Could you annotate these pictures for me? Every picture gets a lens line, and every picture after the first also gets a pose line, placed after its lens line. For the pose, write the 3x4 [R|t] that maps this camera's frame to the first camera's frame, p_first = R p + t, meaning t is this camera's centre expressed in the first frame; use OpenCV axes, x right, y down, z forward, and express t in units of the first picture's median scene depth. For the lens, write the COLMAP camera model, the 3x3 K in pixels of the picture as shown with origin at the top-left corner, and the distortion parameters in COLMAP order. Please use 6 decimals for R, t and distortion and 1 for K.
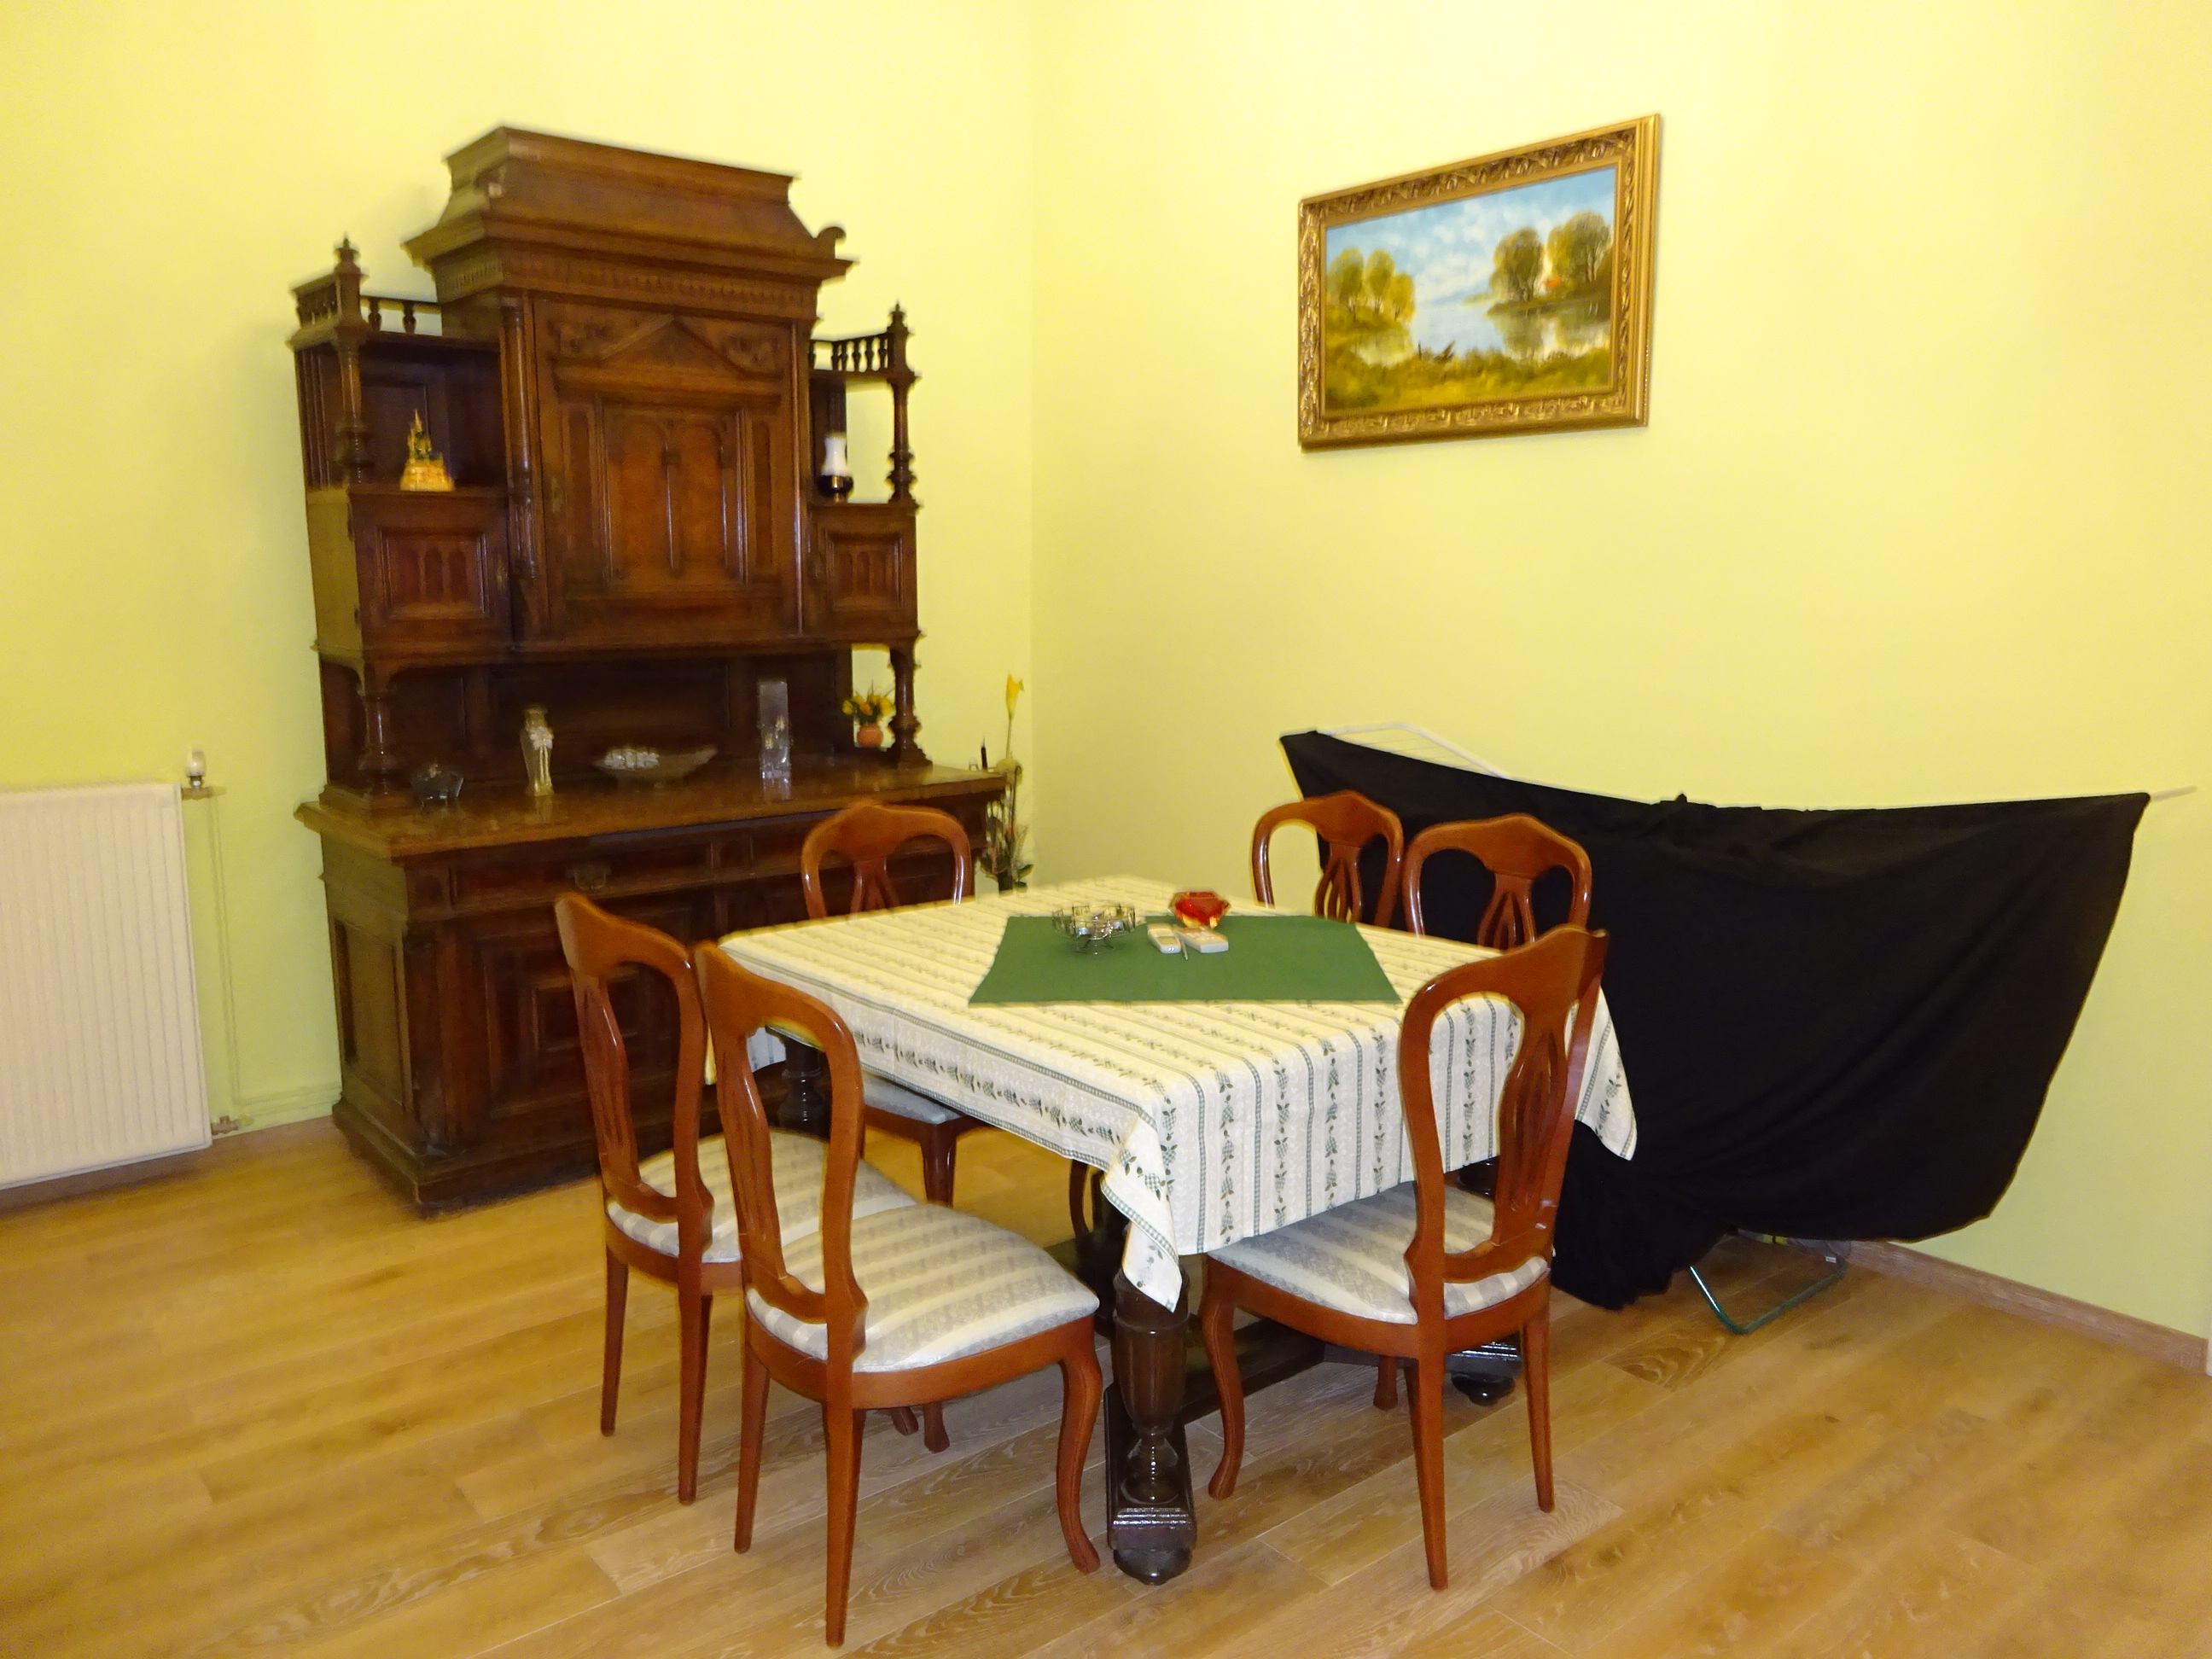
lens RADIAL K [[1617.2, 0, 1106.0], [0, 1617.2, 829.5], [0, 0, 1]] dist [-0.001618, 0.001175]
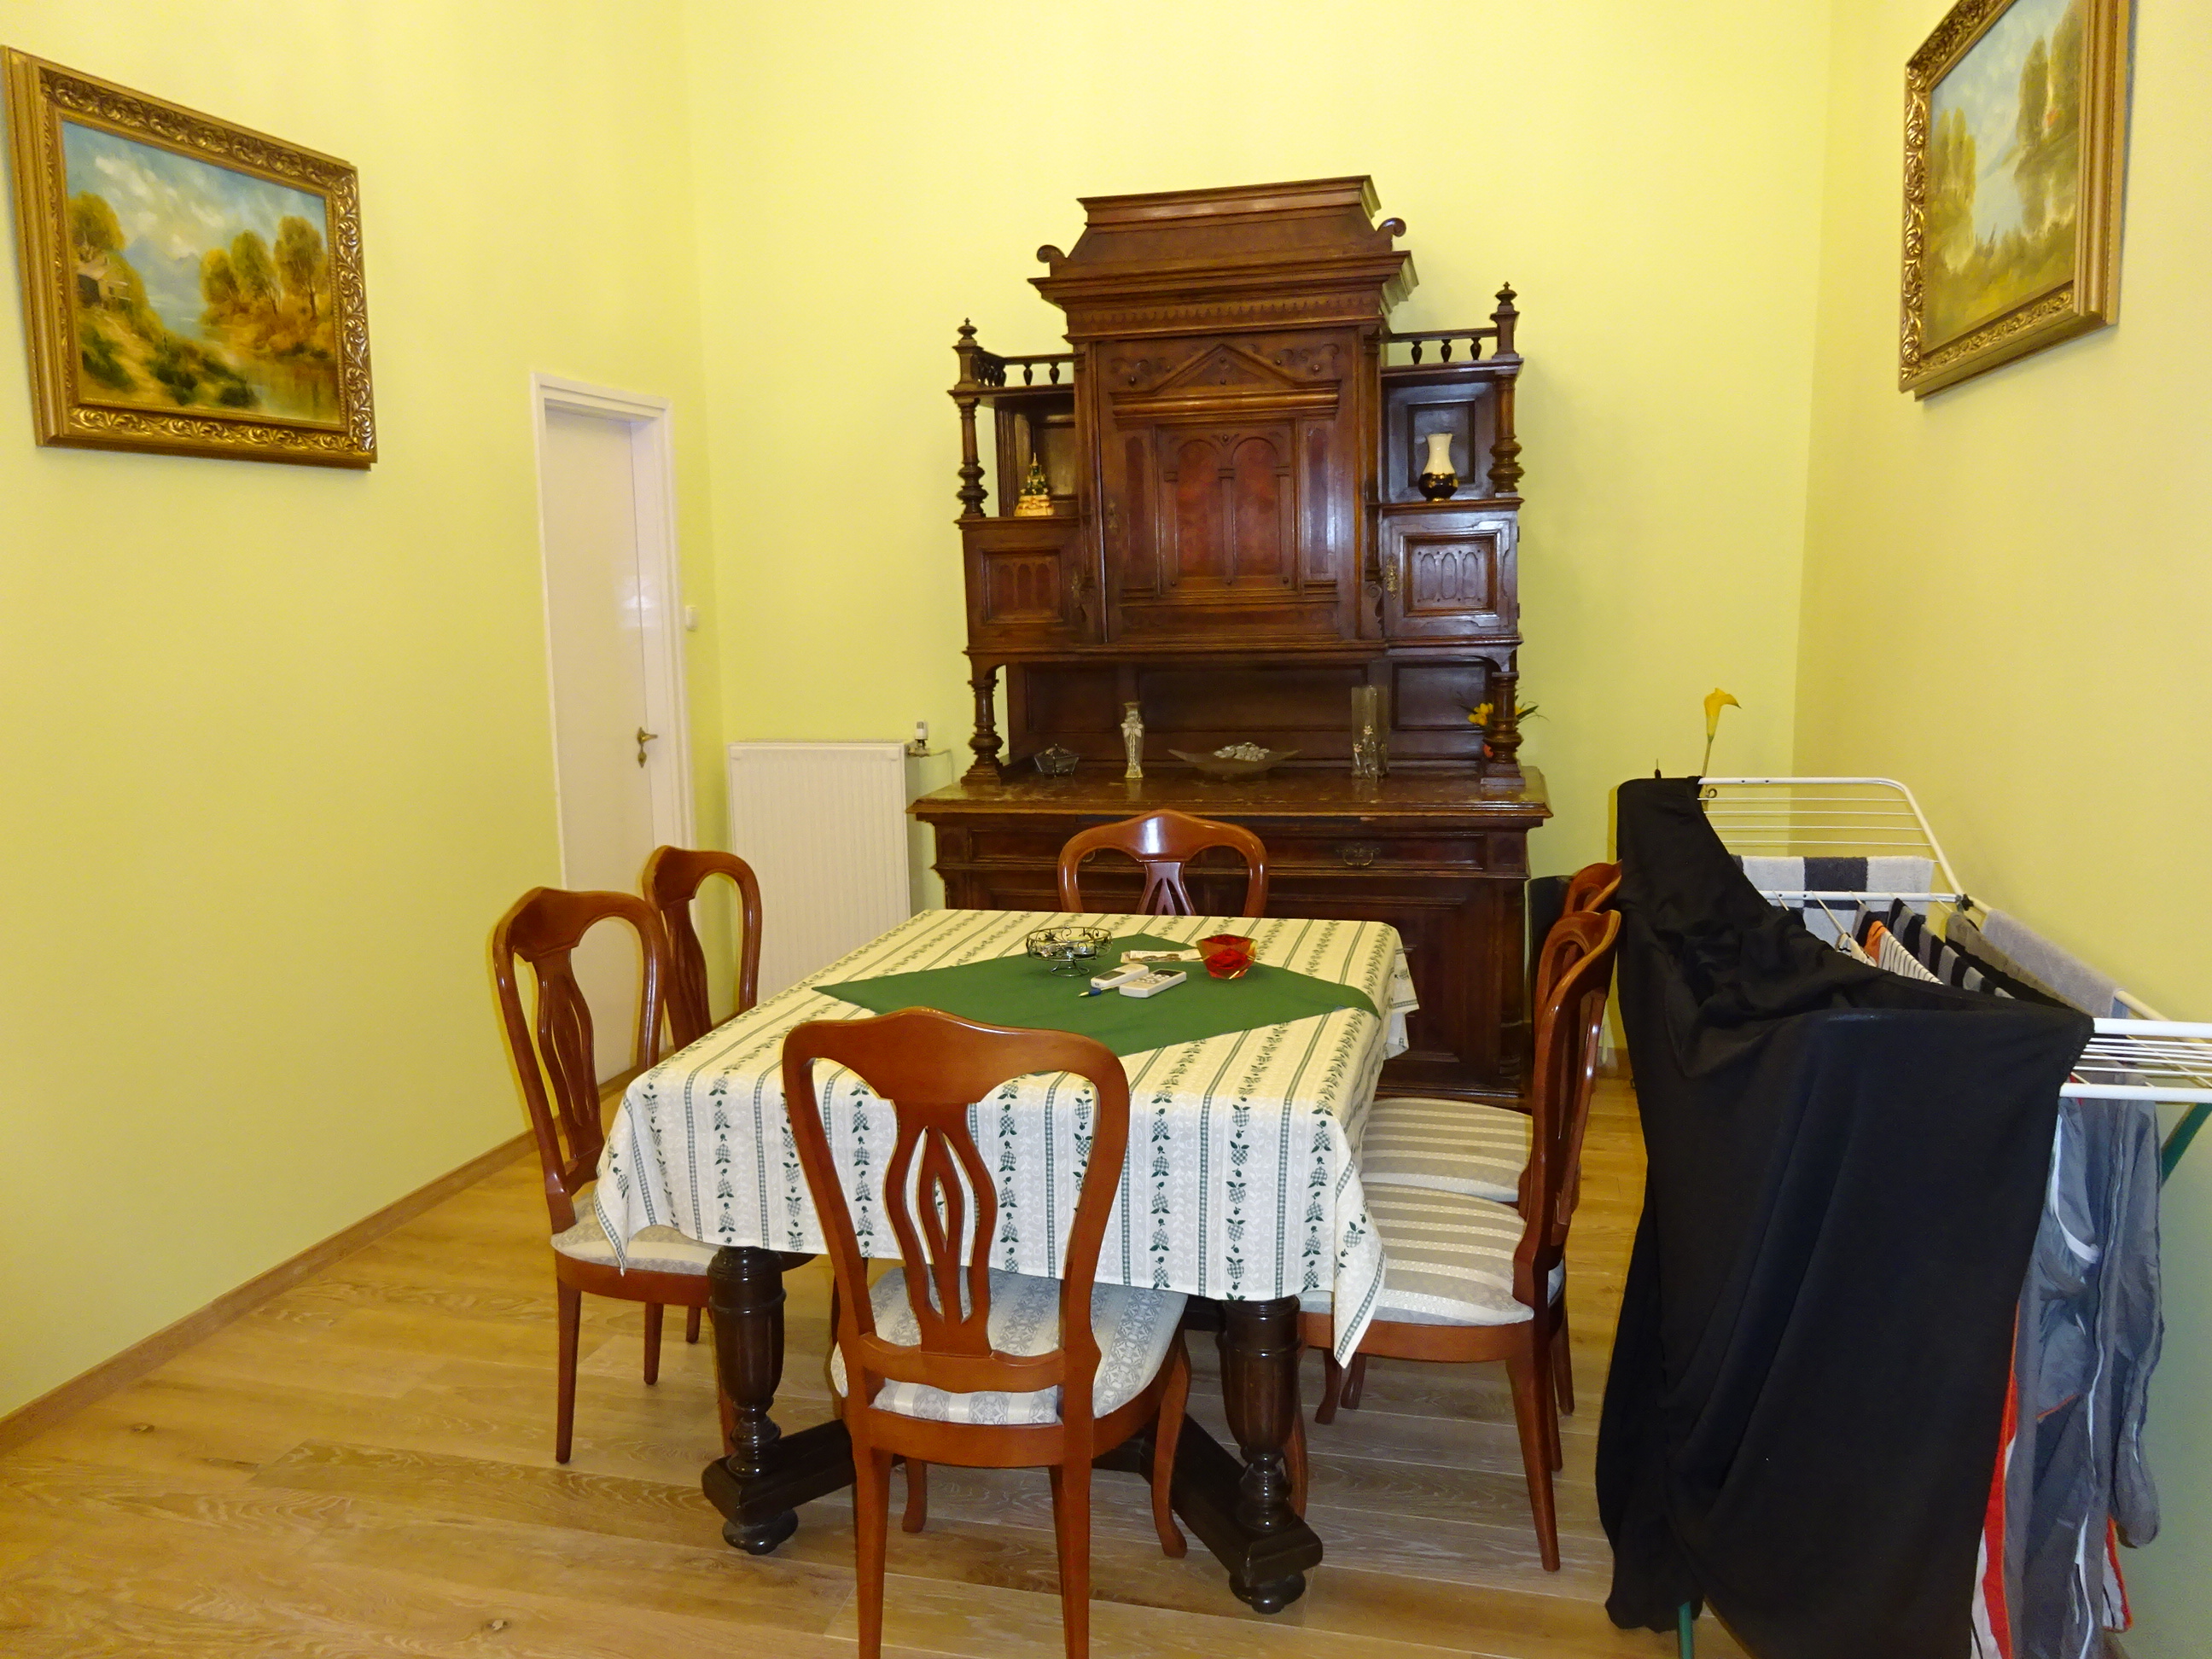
lens RADIAL K [[1617.2, 0, 1106.0], [0, 1617.2, 829.5], [0, 0, 1]] dist [-0.001618, 0.001175]
pose [[0.604961, 0.106698, -0.789074, 0.574363], [-0.099320, 0.993354, 0.058174, -0.053058], [0.790037, 0.043178, 0.611537, 0.308027]]
